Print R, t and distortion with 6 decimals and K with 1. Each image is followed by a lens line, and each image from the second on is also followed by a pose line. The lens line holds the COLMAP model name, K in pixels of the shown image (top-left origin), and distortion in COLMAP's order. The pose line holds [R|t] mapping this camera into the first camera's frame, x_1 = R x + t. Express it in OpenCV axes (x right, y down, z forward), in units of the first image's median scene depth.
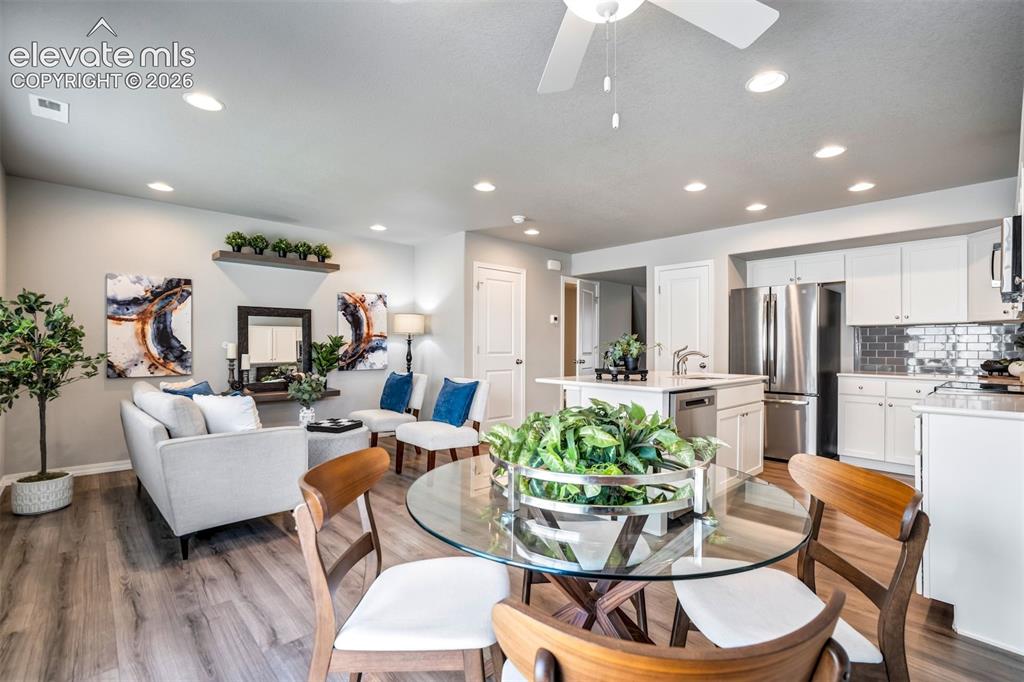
lens RADIAL K [[474.3, 0, 517.3], [0, 474.3, 346.3], [0, 0, 1]] dist [-0.044992, 0.027196]
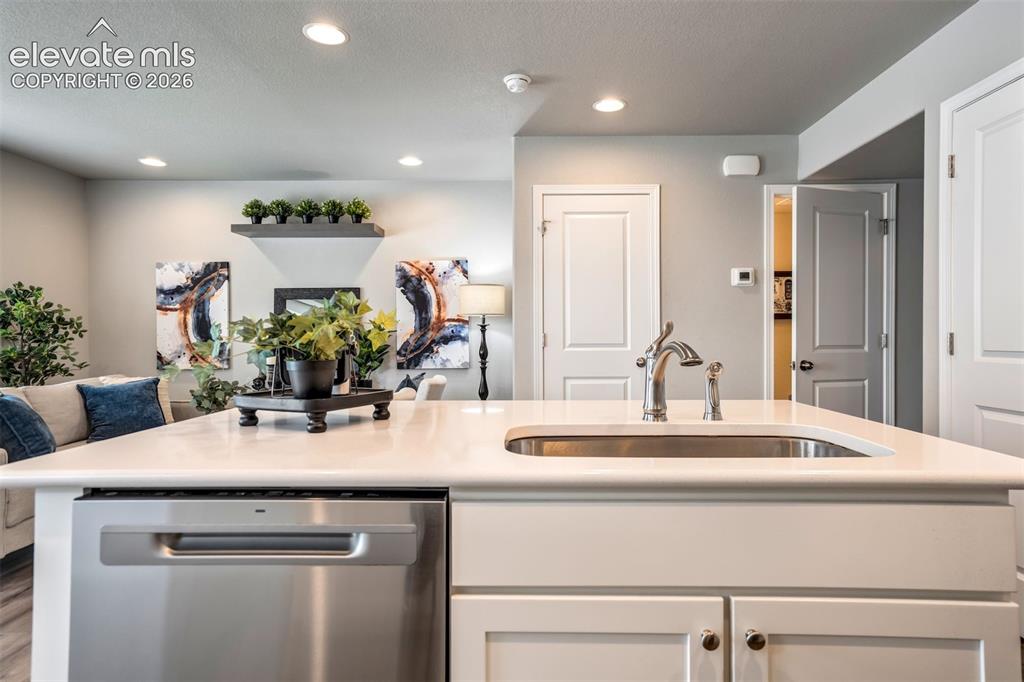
lens RADIAL K [[586.3, 0, 515.0], [0, 586.3, 337.8], [0, 0, 1]] dist [-0.002317, 0.034351]
pose [[0.714533, -0.005444, -0.699581, 0.474349], [0.006651, 0.999977, -0.000989, 0.006575], [0.699571, -0.003946, 0.714553, 0.579711]]
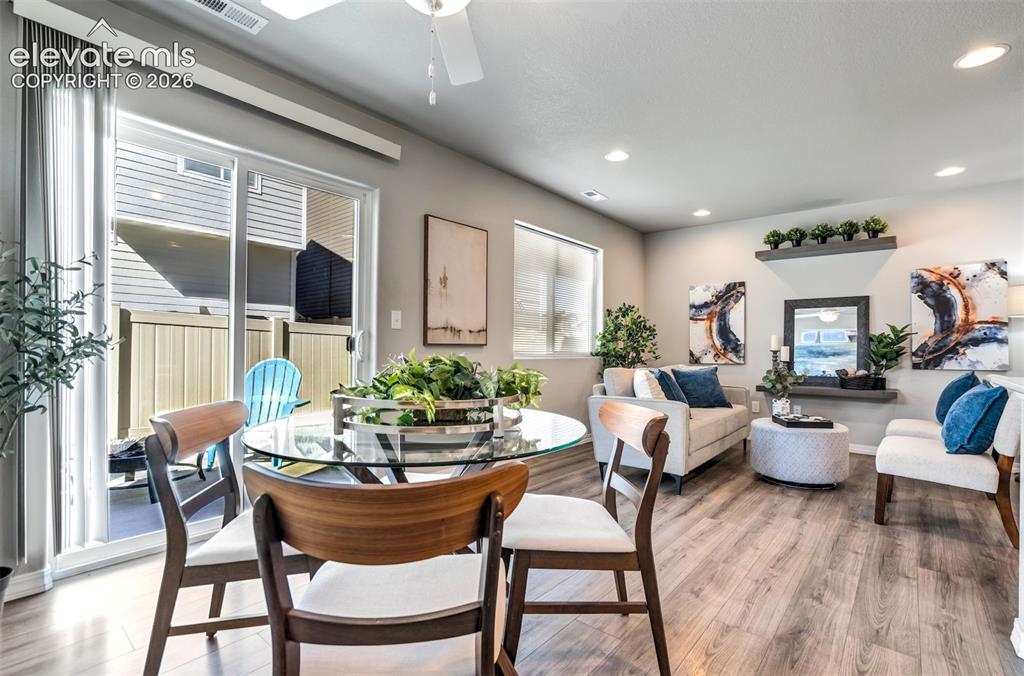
lens RADIAL K [[477.3, 0, 532.5], [0, 477.3, 344.3], [0, 0, 1]] dist [-0.001905, 0.011835]
pose [[0.150425, -0.012395, -0.988544, 0.388489], [-0.009285, 0.999860, -0.013950, 0.033577], [0.988578, 0.011277, 0.150289, 0.303368]]
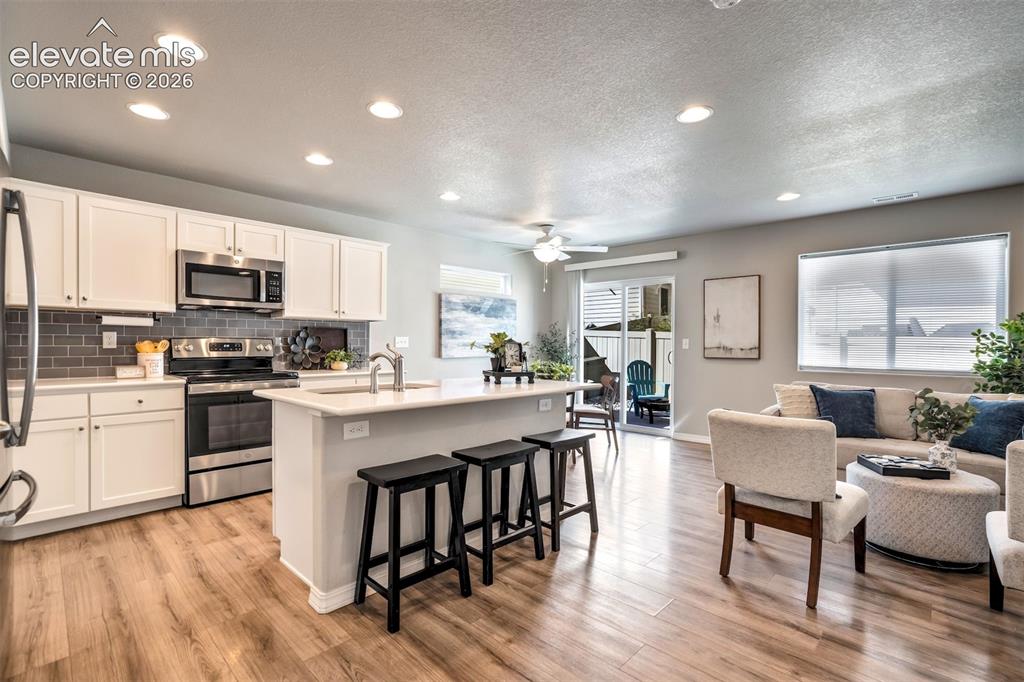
lens RADIAL K [[474.3, 0, 517.3], [0, 474.3, 346.3], [0, 0, 1]] dist [-0.044992, 0.027196]
pose [[-0.998318, -0.013752, -0.056312, 0.187924], [-0.014047, 0.999890, 0.004844, -0.003492], [0.056239, 0.005627, -0.998401, 1.442380]]
